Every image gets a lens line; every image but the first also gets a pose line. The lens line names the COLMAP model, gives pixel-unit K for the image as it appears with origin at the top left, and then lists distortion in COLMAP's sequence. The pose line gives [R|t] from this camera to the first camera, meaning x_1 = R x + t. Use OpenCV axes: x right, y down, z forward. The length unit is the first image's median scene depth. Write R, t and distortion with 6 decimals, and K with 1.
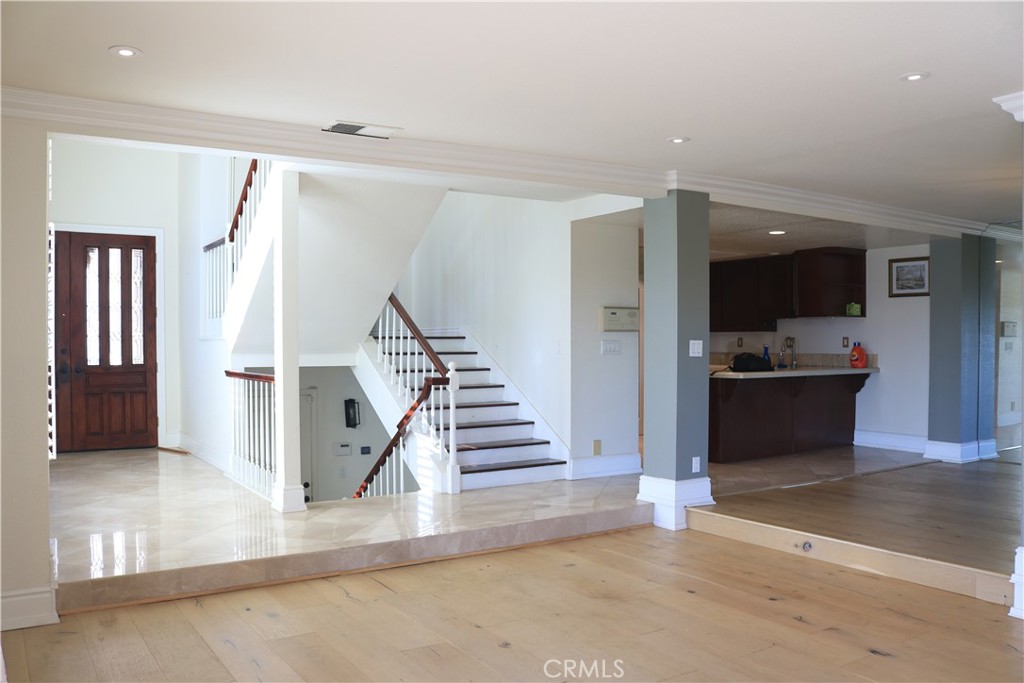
lens RADIAL K [[849.5, 0, 515.4], [0, 849.5, 350.4], [0, 0, 1]] dist [-0.159955, 0.129974]
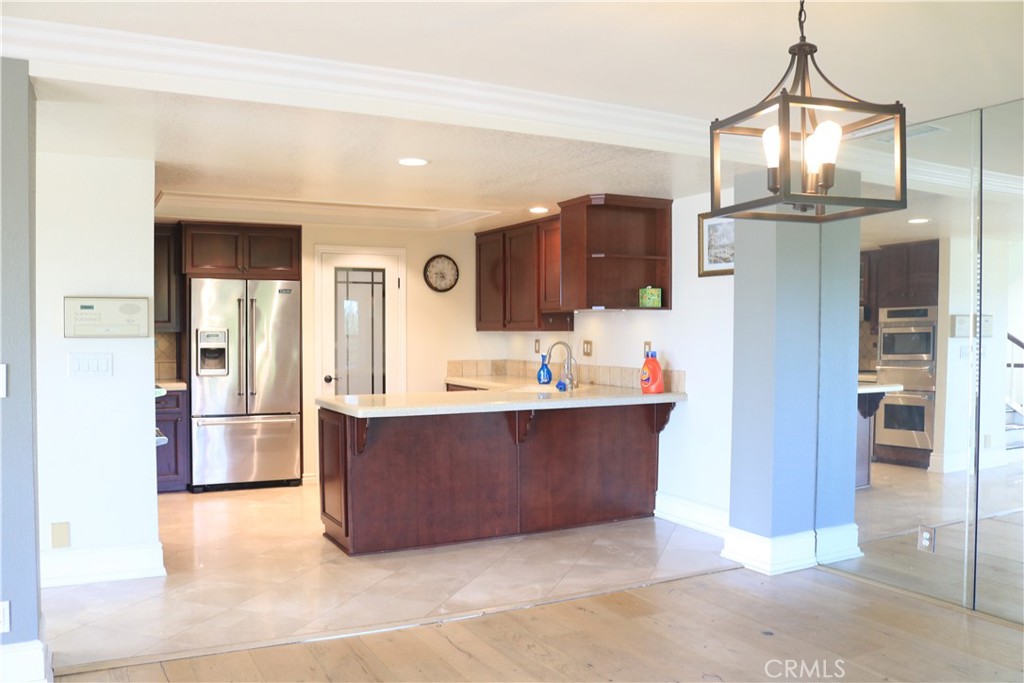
lens RADIAL K [[849.5, 0, 515.4], [0, 849.5, 350.4], [0, 0, 1]] dist [-0.159955, 0.129974]
pose [[0.996298, 0.005476, -0.085787, 0.365930], [-0.004305, 0.999895, 0.013831, -0.018415], [0.085853, -0.013410, 0.996218, 0.370598]]
